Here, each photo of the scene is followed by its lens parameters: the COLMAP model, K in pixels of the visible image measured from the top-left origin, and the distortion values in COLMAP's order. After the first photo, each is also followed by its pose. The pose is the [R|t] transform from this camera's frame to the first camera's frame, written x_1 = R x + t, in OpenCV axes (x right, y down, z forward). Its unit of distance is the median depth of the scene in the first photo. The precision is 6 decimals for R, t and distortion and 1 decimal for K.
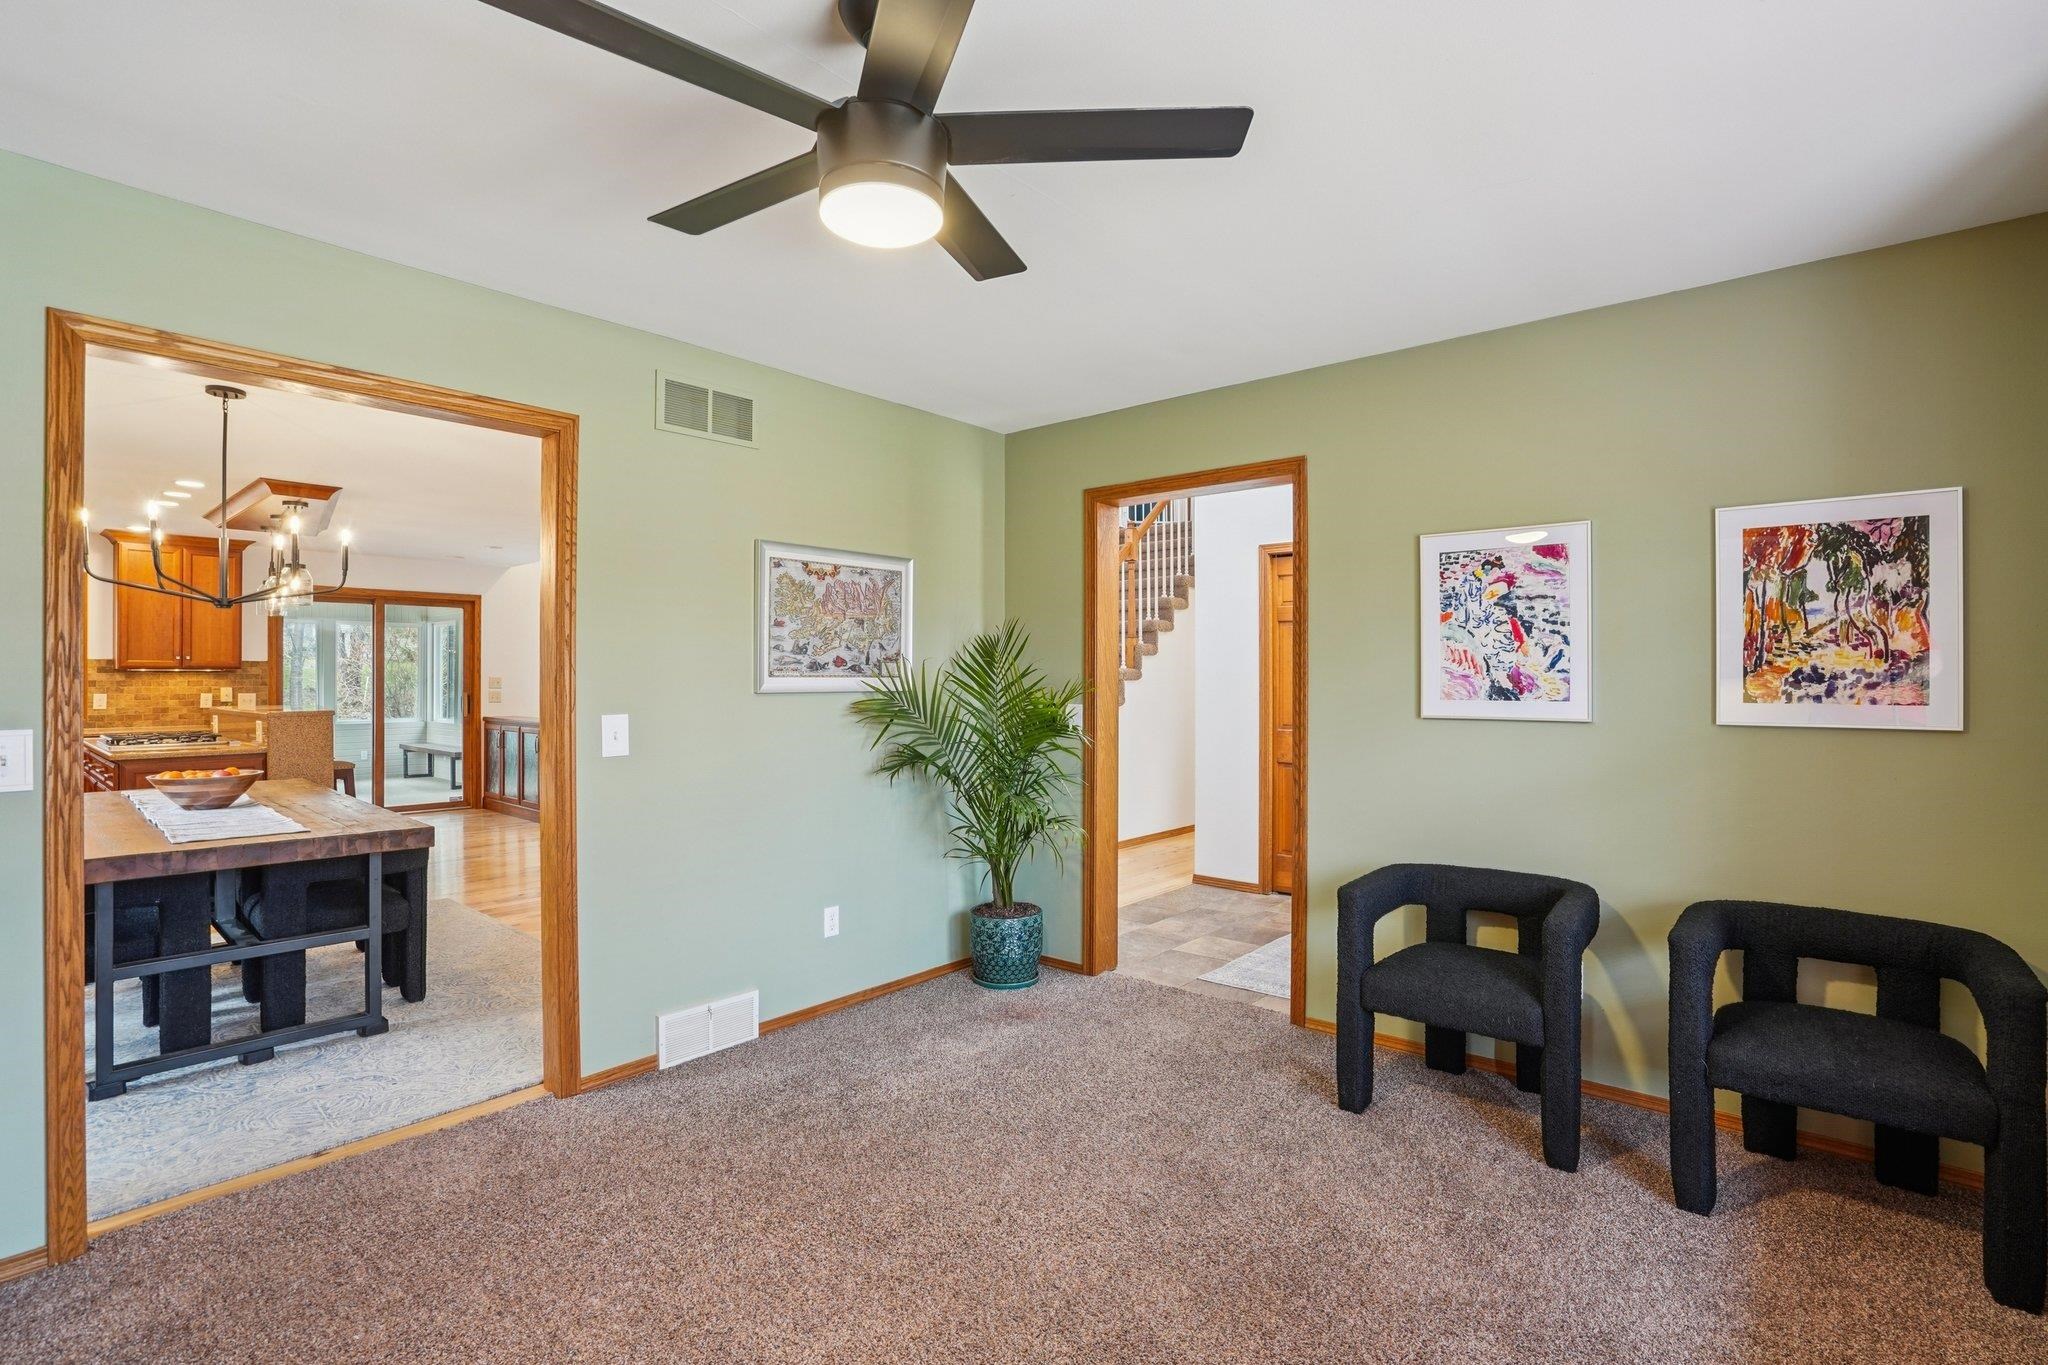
lens RADIAL K [[959.6, 0, 1022.7], [0, 959.6, 679.5], [0, 0, 1]] dist [-0.061003, 0.027812]
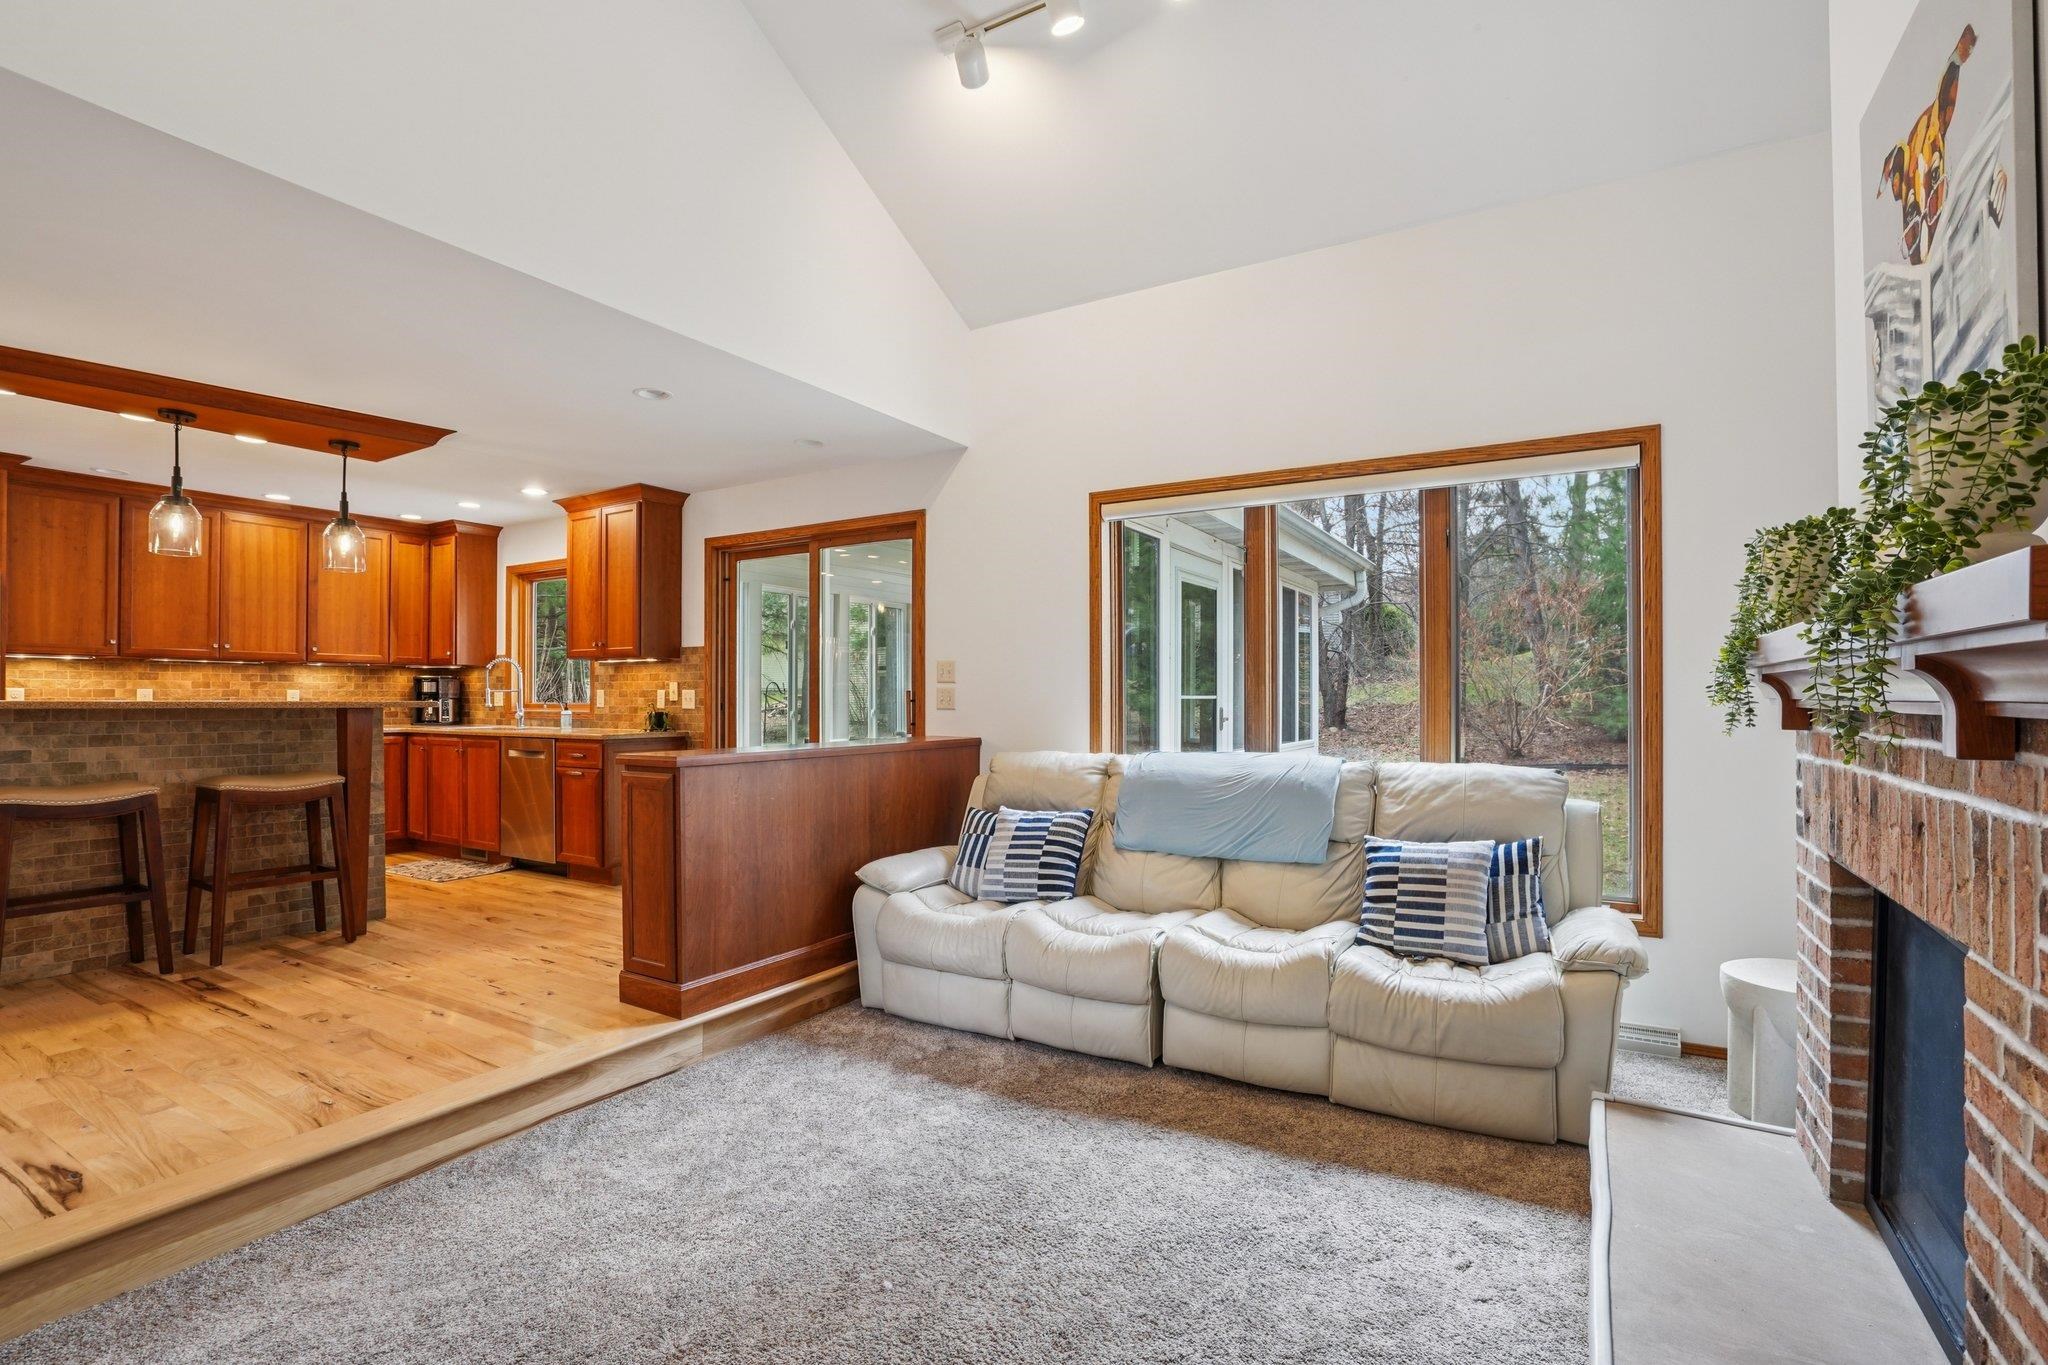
lens RADIAL K [[950.3, 0, 1024.1], [0, 950.3, 692.0], [0, 0, 1]] dist [-0.064883, 0.027297]
pose [[0.169167, -0.007602, -0.985558, -0.046640], [-0.000209, 0.999970, -0.007749, 0.023326], [0.985587, 0.001517, 0.169160, 1.197834]]
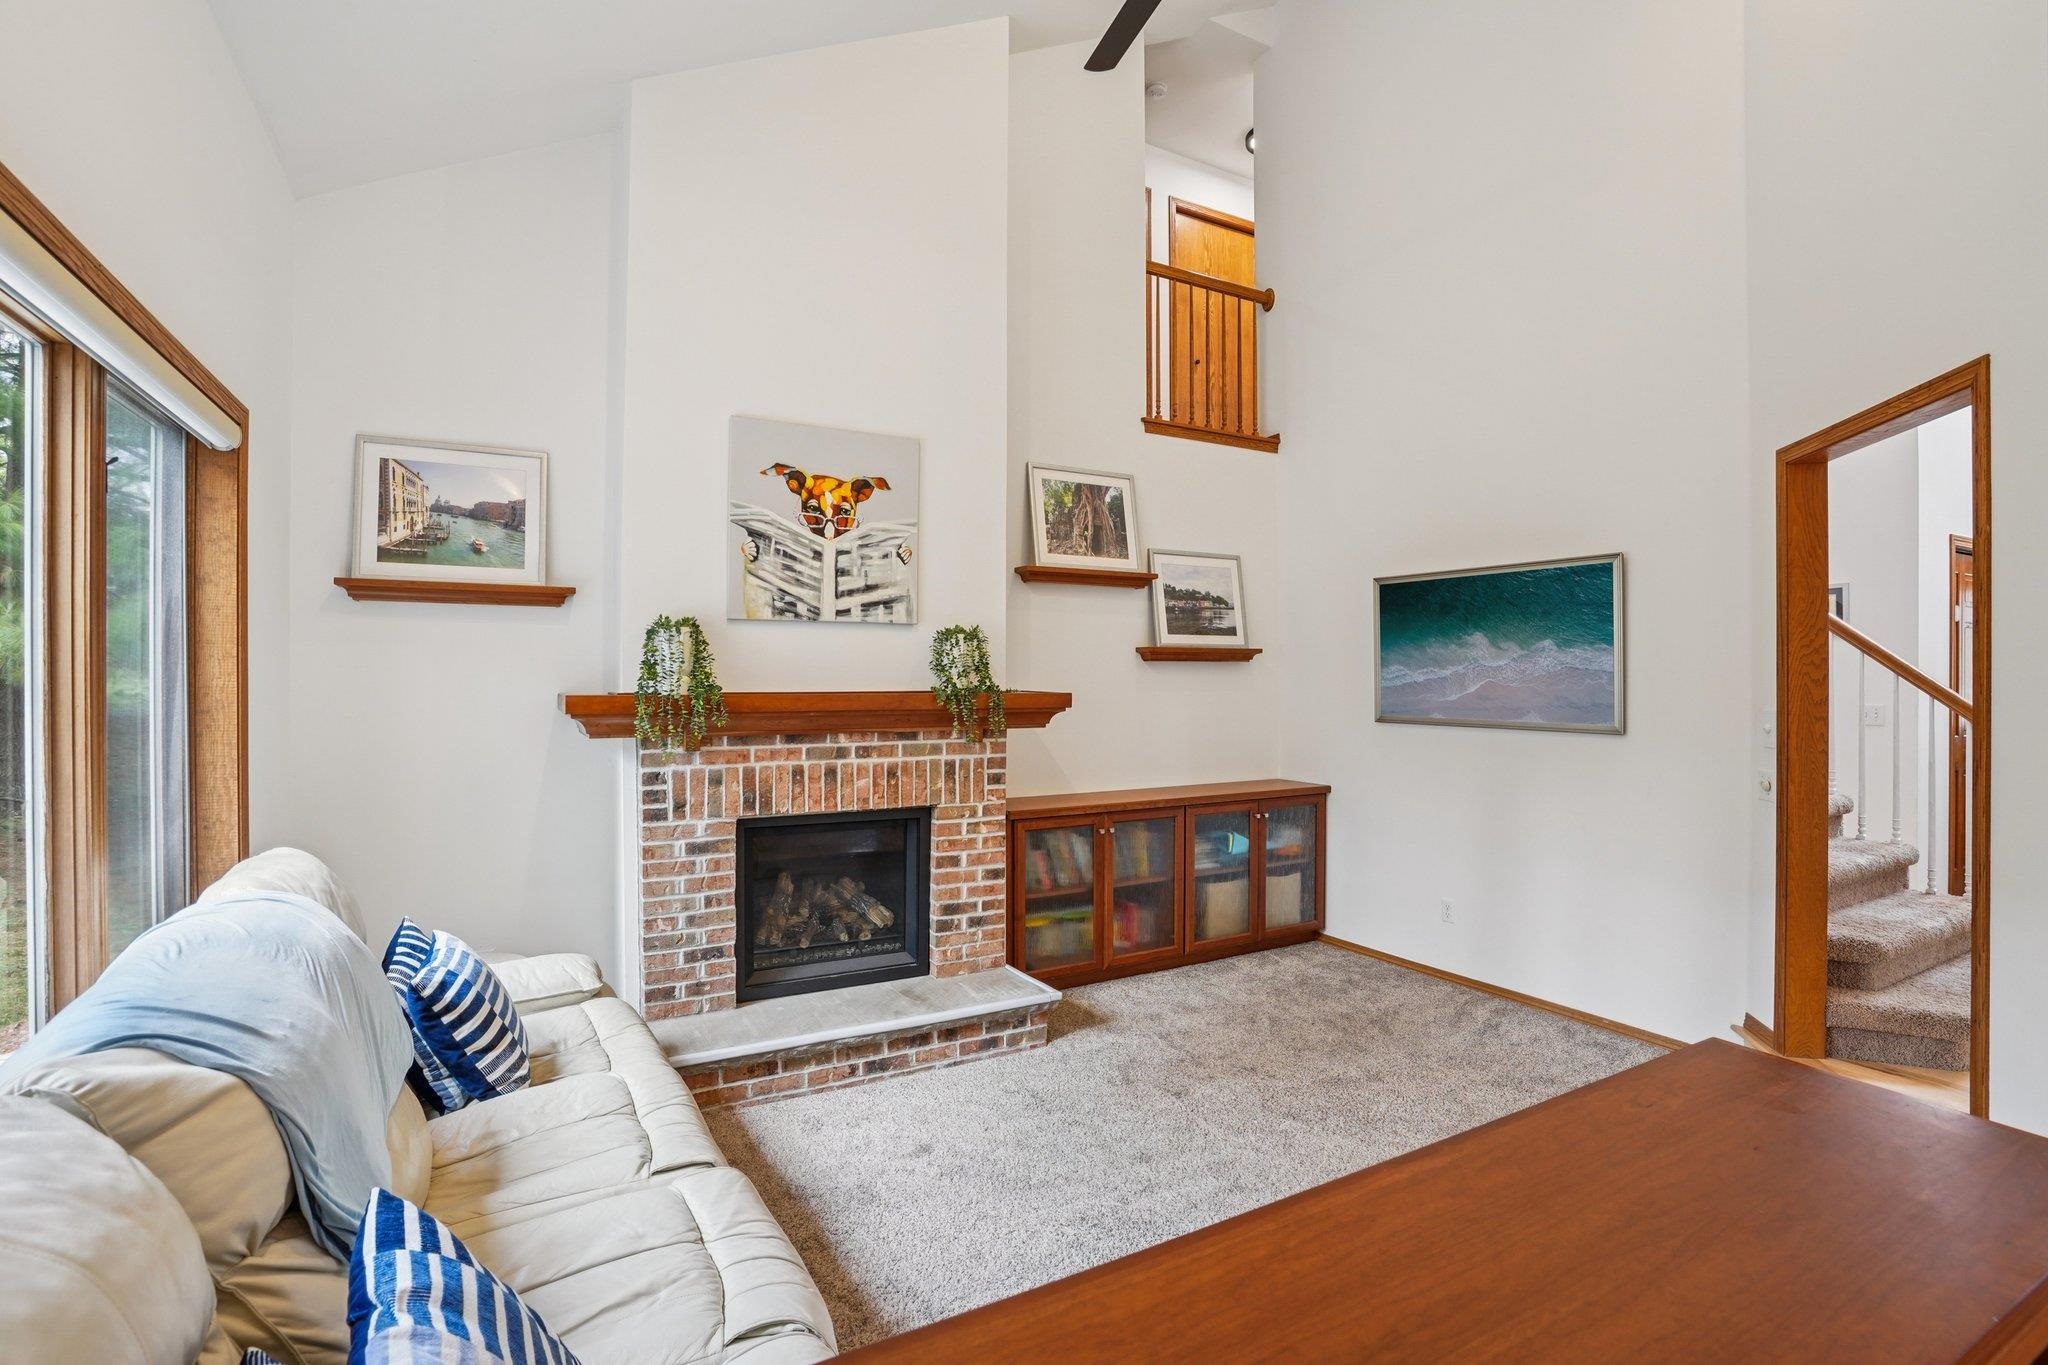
lens RADIAL K [[959.6, 0, 1022.7], [0, 959.6, 679.5], [0, 0, 1]] dist [-0.061003, 0.027812]
pose [[0.348088, -0.004955, 0.937449, -0.665944], [-0.000478, 0.999985, 0.005463, -0.005010], [-0.937462, -0.002350, 0.348080, 1.161750]]
